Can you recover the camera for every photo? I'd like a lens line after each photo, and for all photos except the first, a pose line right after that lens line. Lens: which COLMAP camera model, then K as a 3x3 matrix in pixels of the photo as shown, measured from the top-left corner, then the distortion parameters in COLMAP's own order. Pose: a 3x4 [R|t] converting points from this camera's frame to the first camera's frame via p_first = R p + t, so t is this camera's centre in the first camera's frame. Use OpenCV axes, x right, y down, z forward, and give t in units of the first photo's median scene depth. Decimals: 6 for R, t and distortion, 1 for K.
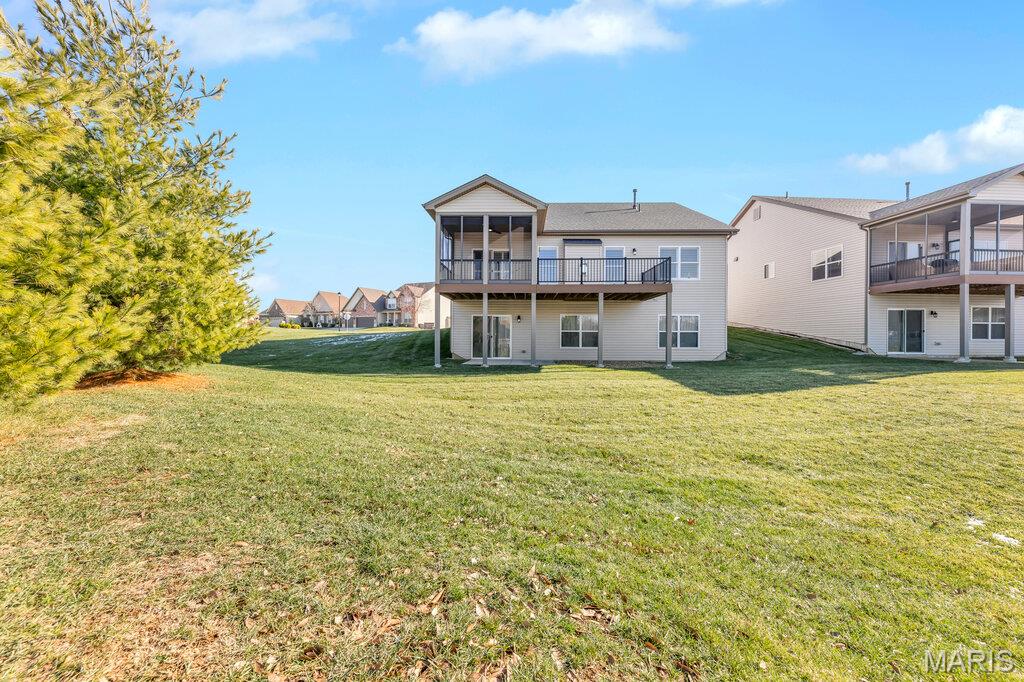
lens RADIAL K [[436.7, 0, 516.1], [0, 436.7, 338.5], [0, 0, 1]] dist [-0.000804, -0.000068]
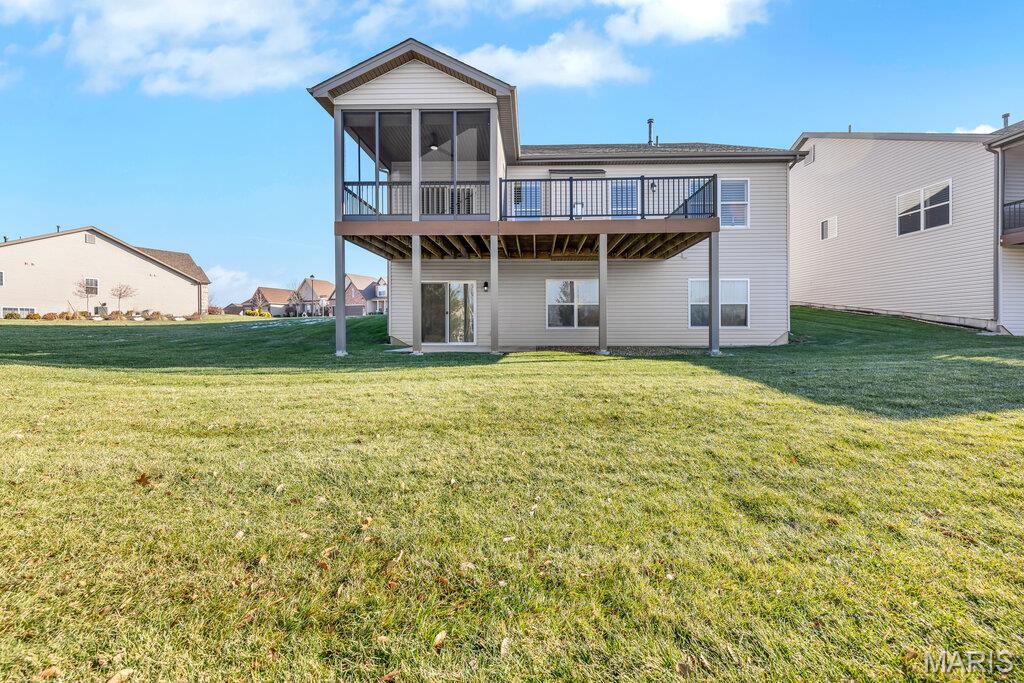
lens RADIAL K [[436.7, 0, 524.1], [0, 436.7, 327.4], [0, 0, 1]] dist [-0.000804, -0.000068]
pose [[0.999985, -0.004856, -0.002475, 0.070022], [0.004834, 0.999950, -0.008798, 0.026650], [0.002518, 0.008786, 0.999958, 0.321109]]
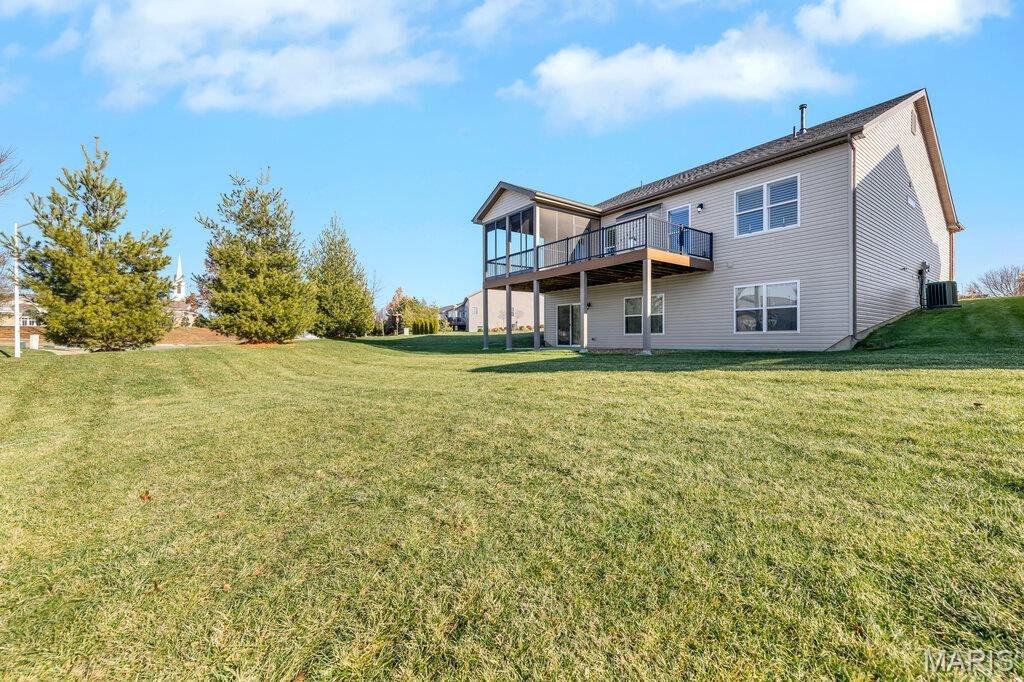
lens RADIAL K [[436.7, 0, 511.5], [0, 436.7, 339.1], [0, 0, 1]] dist [-0.000804, -0.000068]
pose [[0.599895, -0.007163, -0.800047, 0.693571], [0.010597, 0.999943, -0.001007, 0.029740], [0.800008, -0.007874, 0.599937, 0.275093]]
